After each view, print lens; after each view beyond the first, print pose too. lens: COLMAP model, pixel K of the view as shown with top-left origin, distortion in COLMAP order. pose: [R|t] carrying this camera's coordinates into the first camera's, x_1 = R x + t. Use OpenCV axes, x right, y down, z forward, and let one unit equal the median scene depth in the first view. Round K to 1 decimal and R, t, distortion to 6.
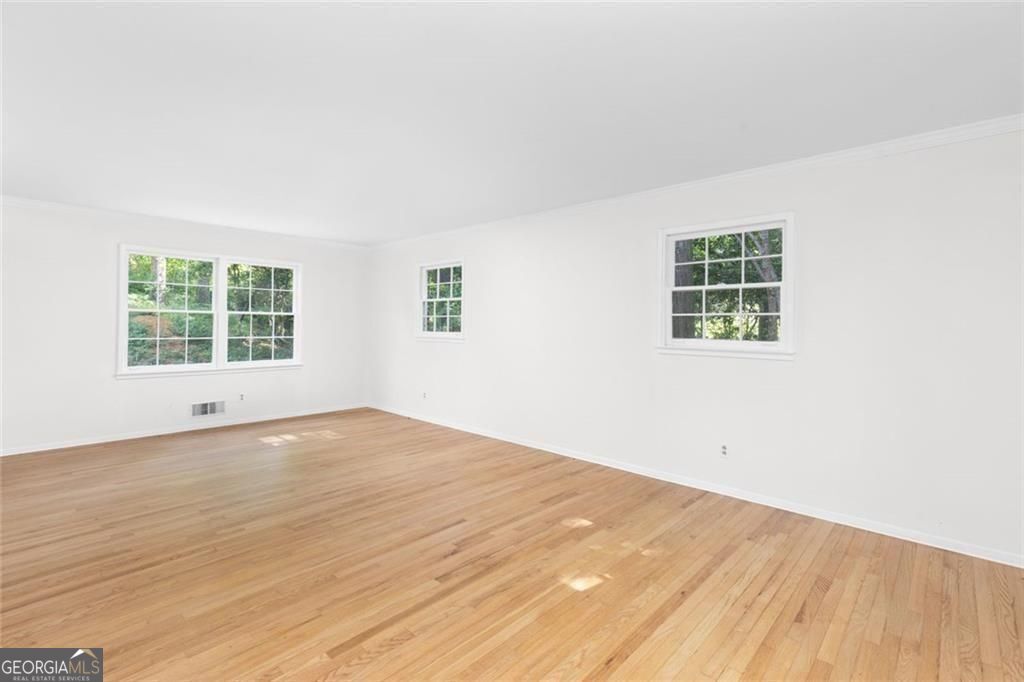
lens RADIAL K [[464.8, 0, 510.5], [0, 464.8, 317.2], [0, 0, 1]] dist [-0.000552, 0.000181]
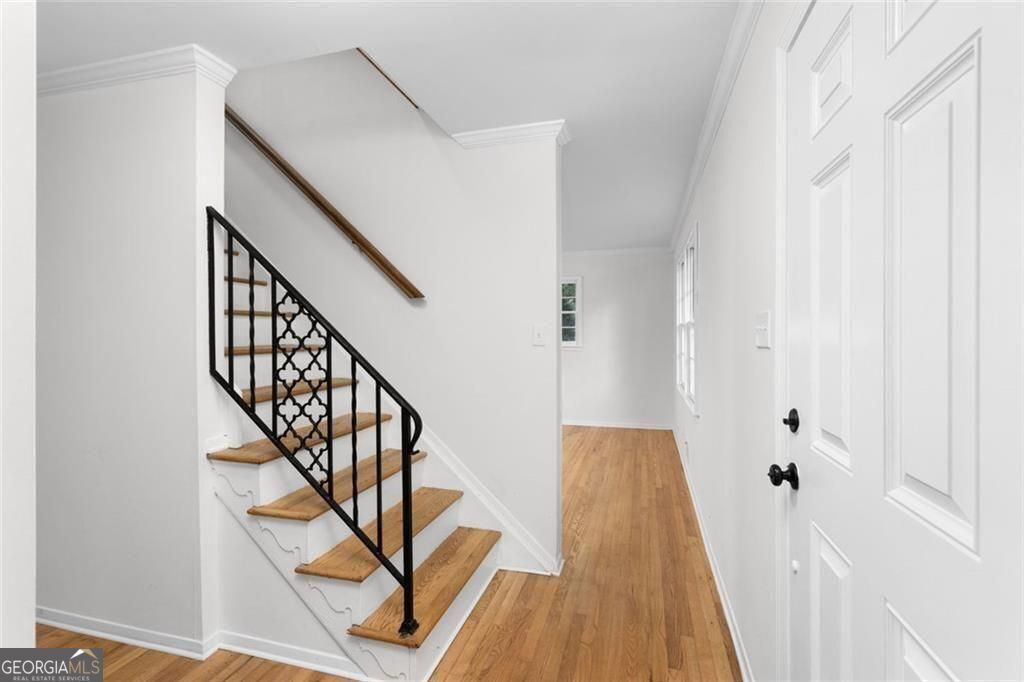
lens RADIAL K [[461.4, 0, 510.6], [0, 461.4, 334.9], [0, 0, 1]] dist [0.001129, 0.000137]
pose [[0.889309, -0.017603, 0.456967, -0.577483], [0.009741, 0.999761, 0.019555, -0.023630], [-0.457202, -0.012939, 0.889269, -0.639702]]
